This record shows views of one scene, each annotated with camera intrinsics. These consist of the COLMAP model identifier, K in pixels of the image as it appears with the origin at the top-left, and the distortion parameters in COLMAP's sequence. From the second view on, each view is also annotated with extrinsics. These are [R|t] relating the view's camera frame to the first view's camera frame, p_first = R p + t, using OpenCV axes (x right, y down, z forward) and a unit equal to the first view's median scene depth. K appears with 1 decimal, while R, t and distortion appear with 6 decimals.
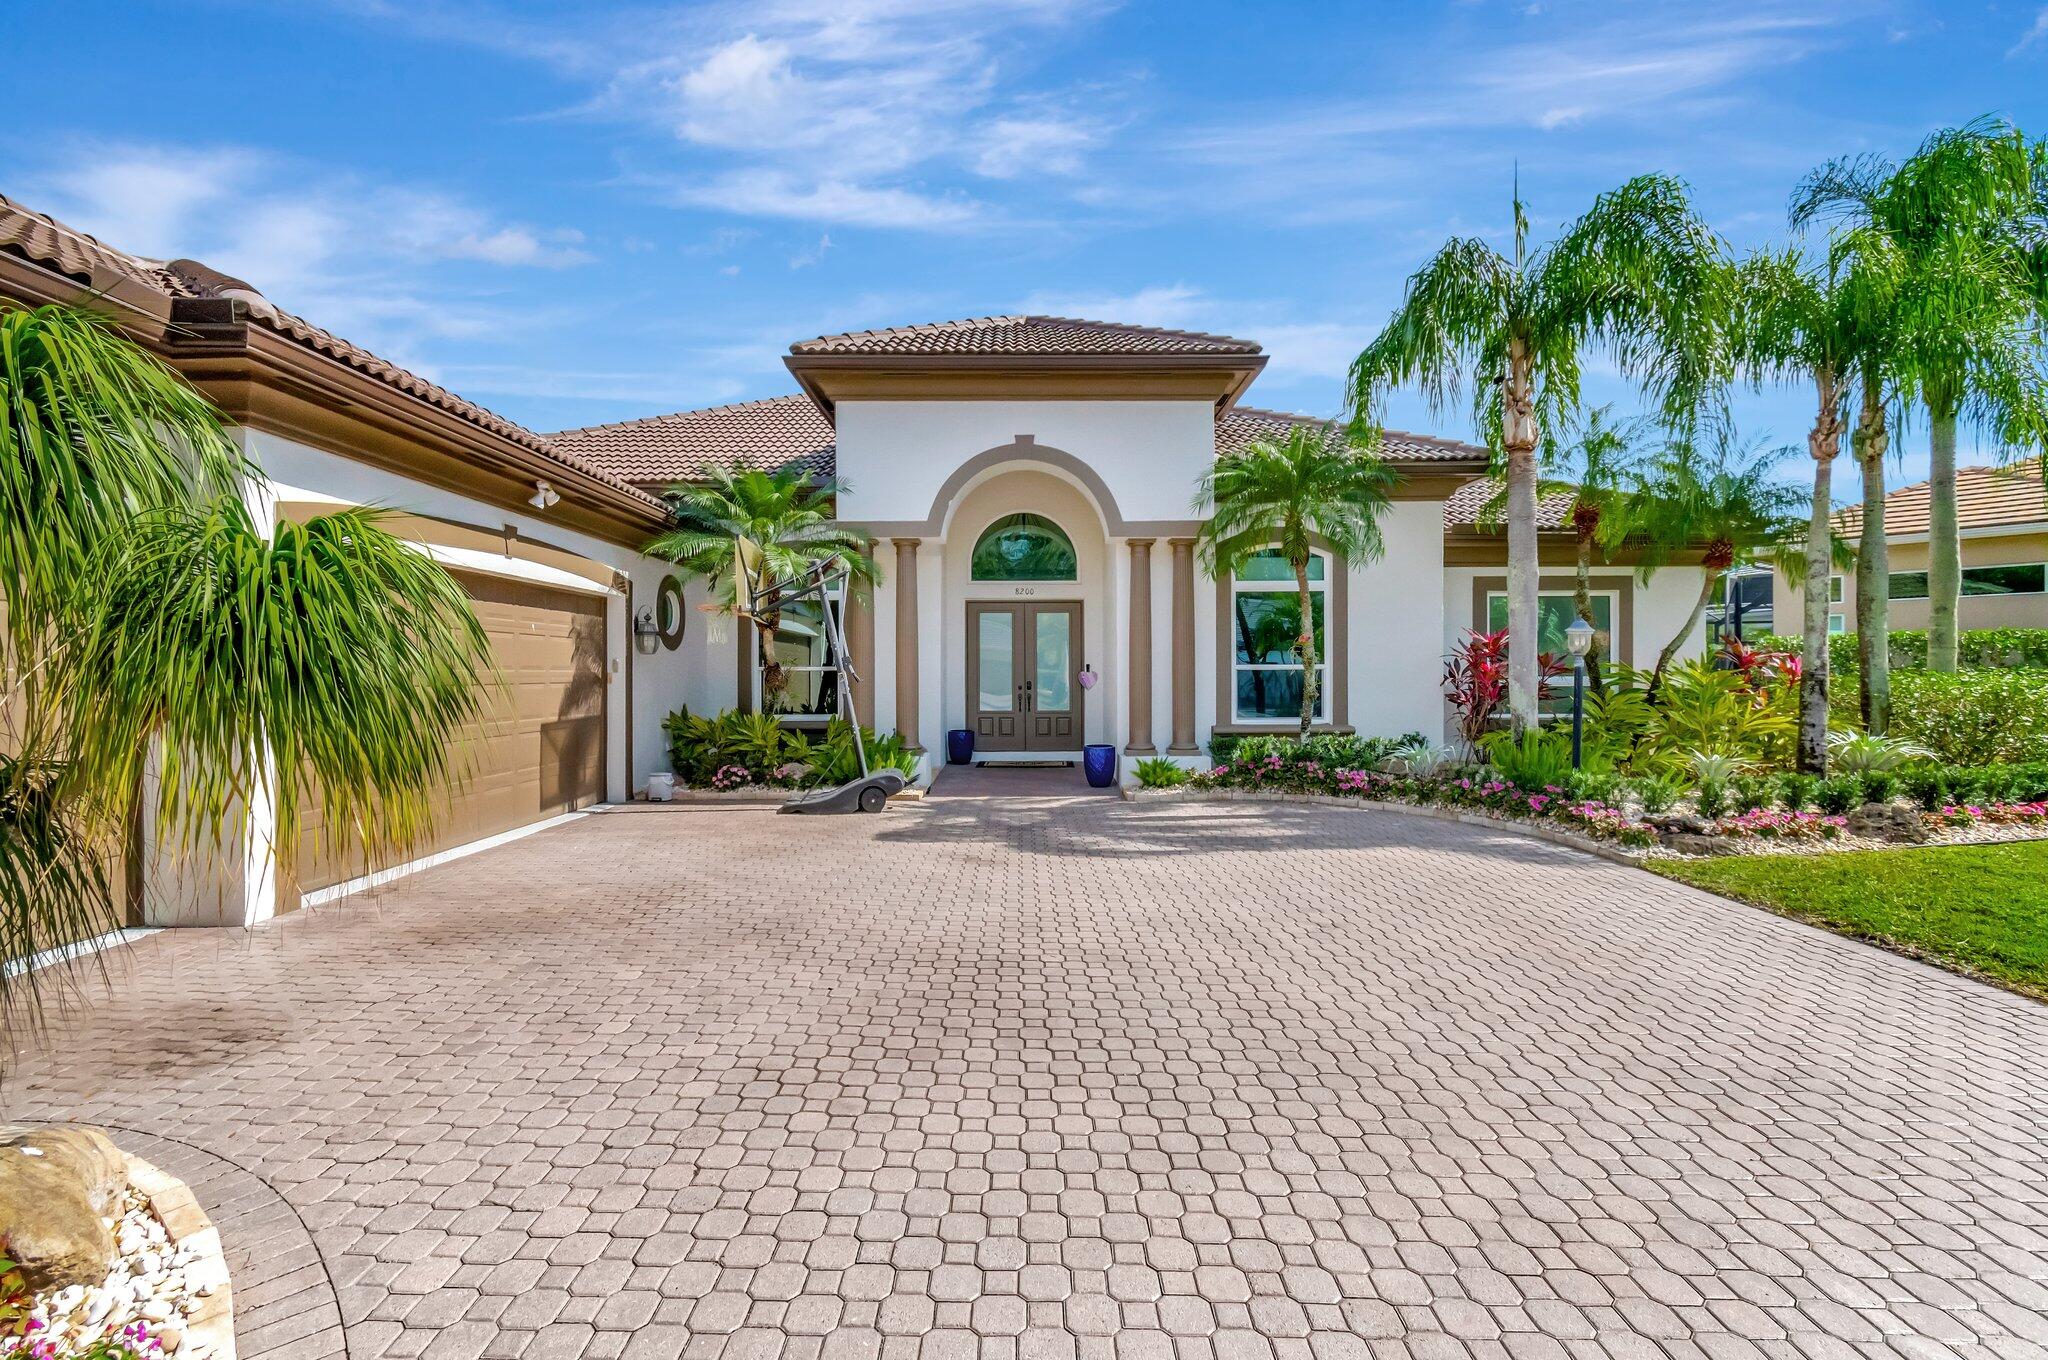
lens RADIAL K [[908.7, 0, 1031.2], [0, 908.7, 682.2], [0, 0, 1]] dist [0.003836, -0.000965]
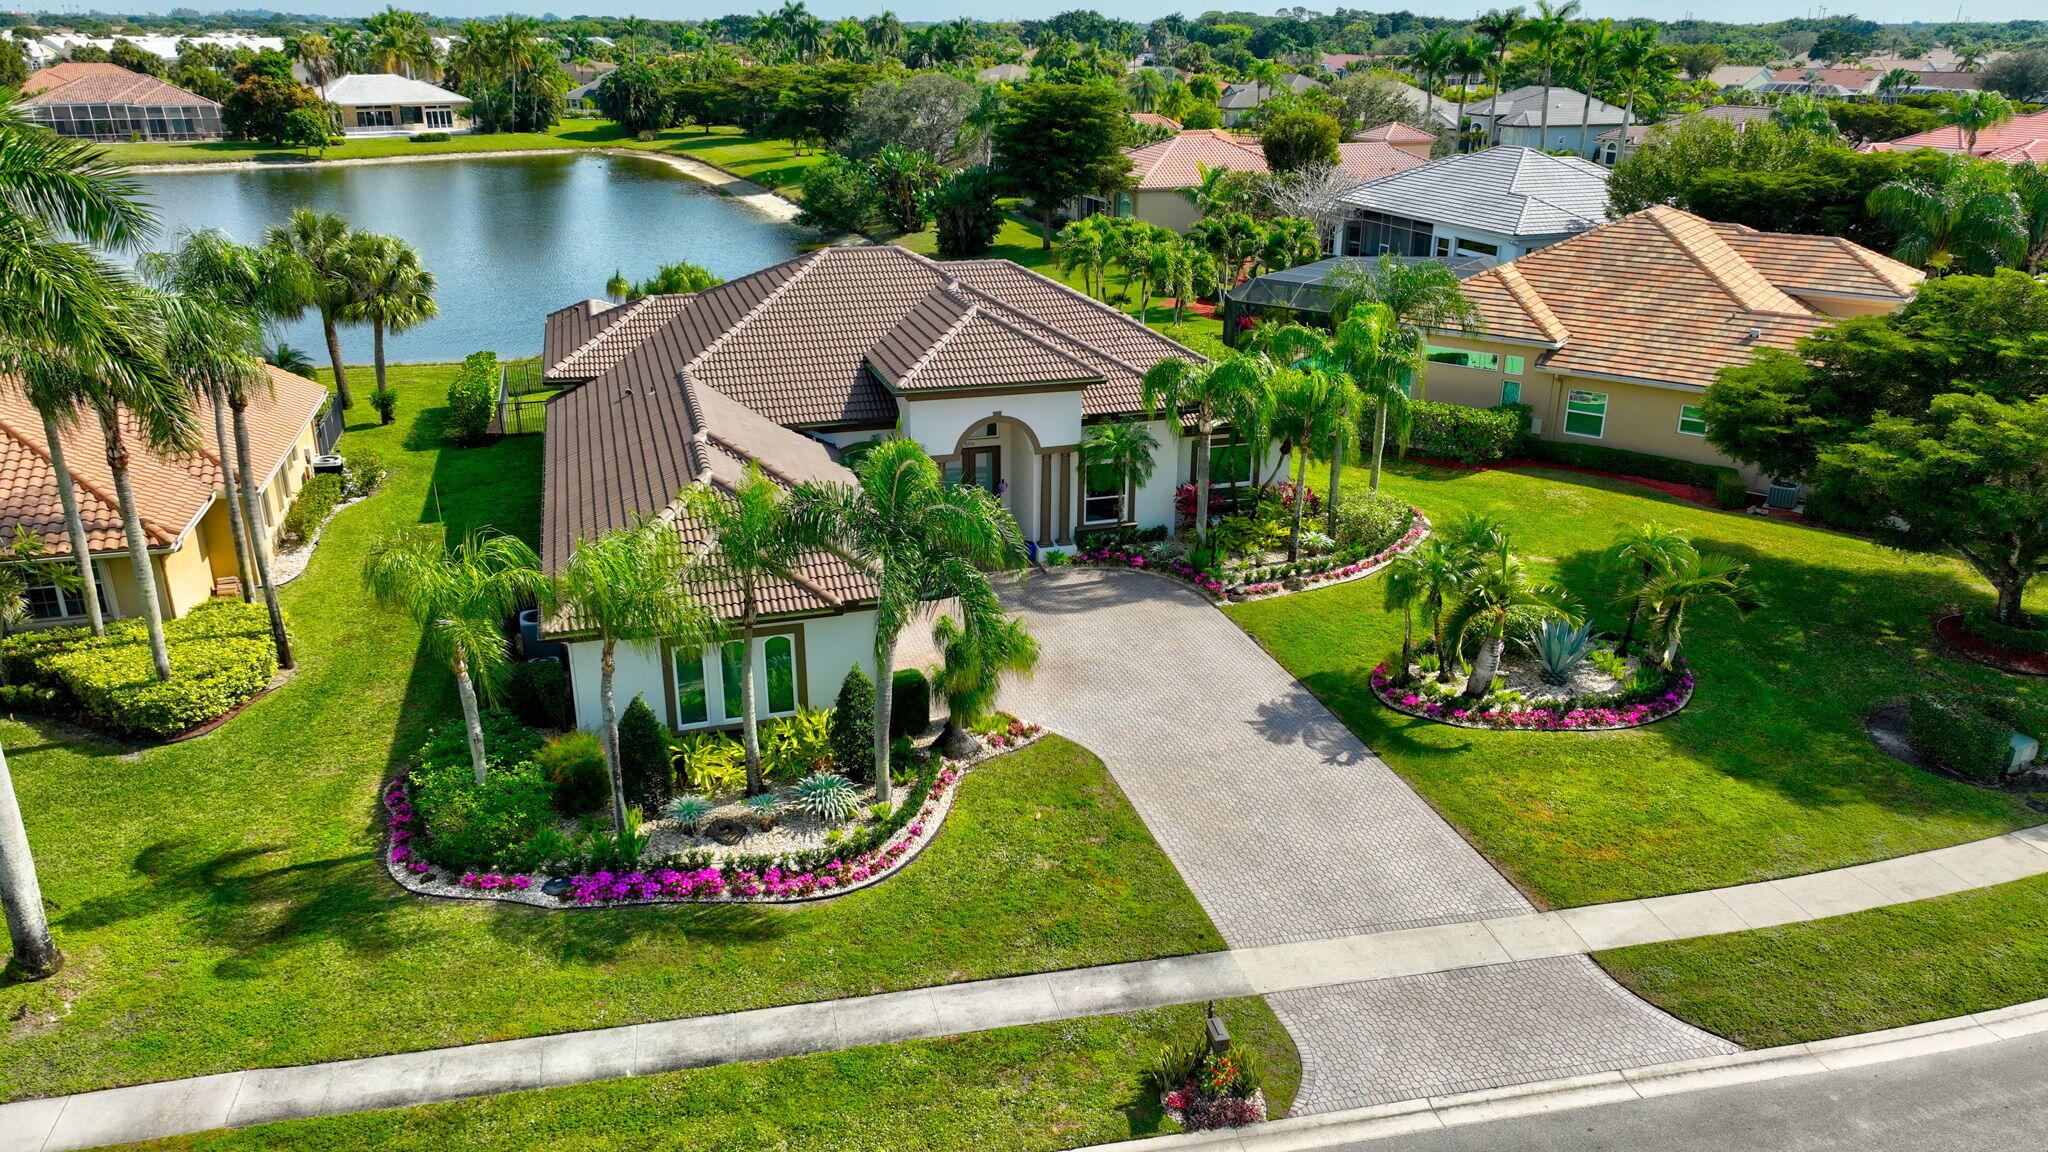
lens RADIAL K [[1454.6, 0, 1027.7], [0, 1454.6, 582.1], [0, 0, 1]] dist [0.003688, 0.013384]
pose [[0.958958, -0.094829, 0.267220, -0.879811], [-0.005658, 0.935830, 0.352405, -1.091332], [-0.283491, -0.339454, 0.896886, -2.200483]]
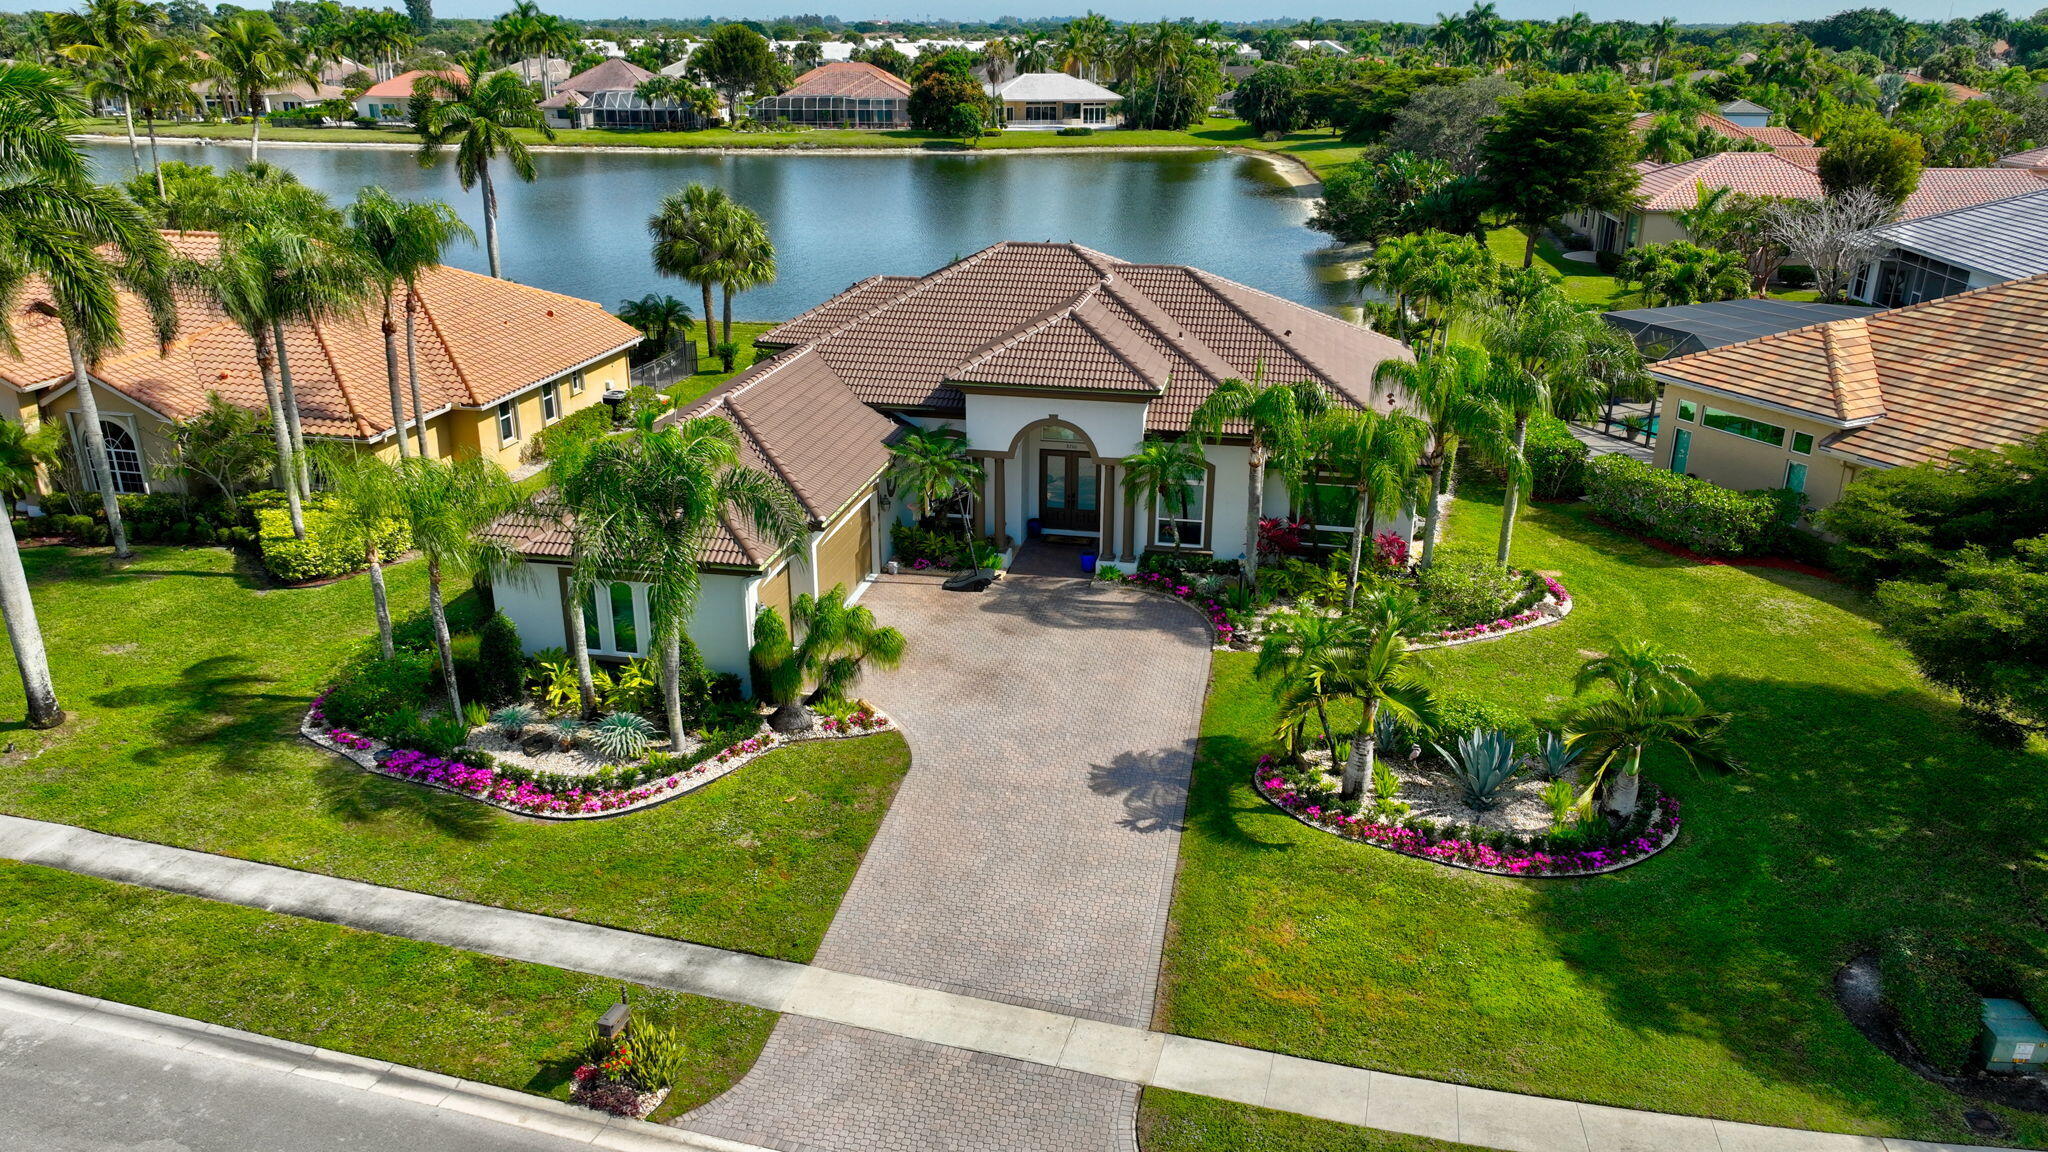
lens RADIAL K [[1454.6, 0, 1013.4], [0, 1454.6, 573.3], [0, 0, 1]] dist [0.003688, 0.013384]
pose [[0.978922, 0.077617, -0.188909, 0.560958], [-0.007059, 0.937276, 0.348517, -1.090709], [0.204110, -0.339837, 0.918068, -2.216465]]
